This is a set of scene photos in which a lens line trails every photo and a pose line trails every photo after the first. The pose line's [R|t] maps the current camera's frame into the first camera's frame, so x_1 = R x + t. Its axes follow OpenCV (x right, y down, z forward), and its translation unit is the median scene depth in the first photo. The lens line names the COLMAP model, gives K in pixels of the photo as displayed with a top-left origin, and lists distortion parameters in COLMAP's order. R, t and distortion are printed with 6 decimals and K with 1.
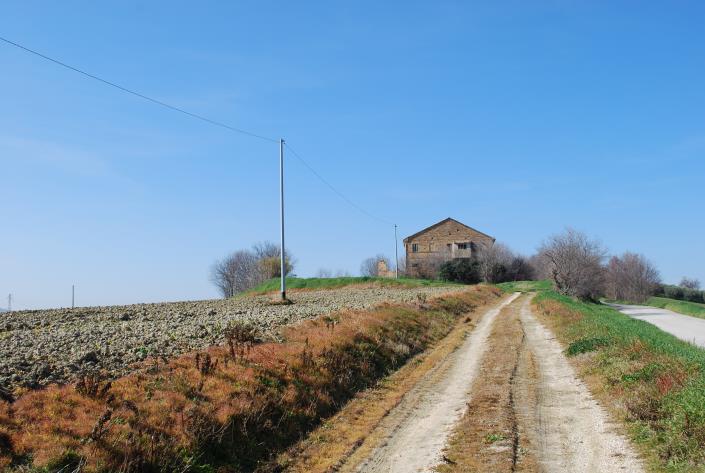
lens RADIAL K [[637.3, 0, 352.5], [0, 637.3, 236.5], [0, 0, 1]] dist [-0.004486, -0.004289]
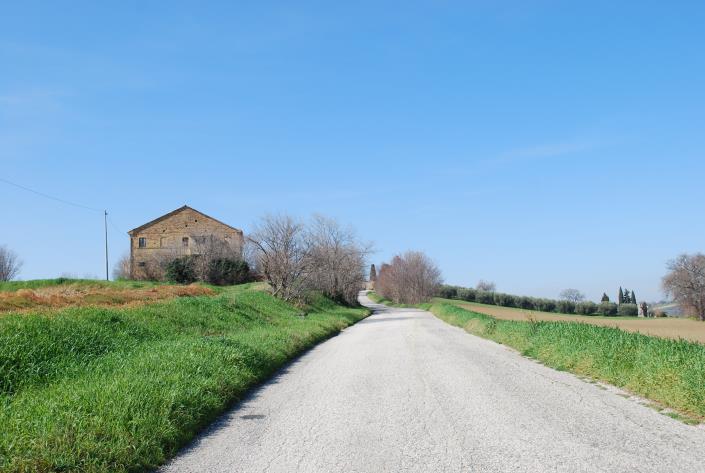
lens RADIAL K [[557.4, 0, 352.5], [0, 557.4, 236.5], [0, 0, 1]] dist [-0.076891, -0.000822]
pose [[0.976987, 0.002041, 0.213288, 0.209242], [0.004470, 0.999539, -0.030040, 0.032171], [-0.213251, 0.030302, 0.976527, 0.265059]]
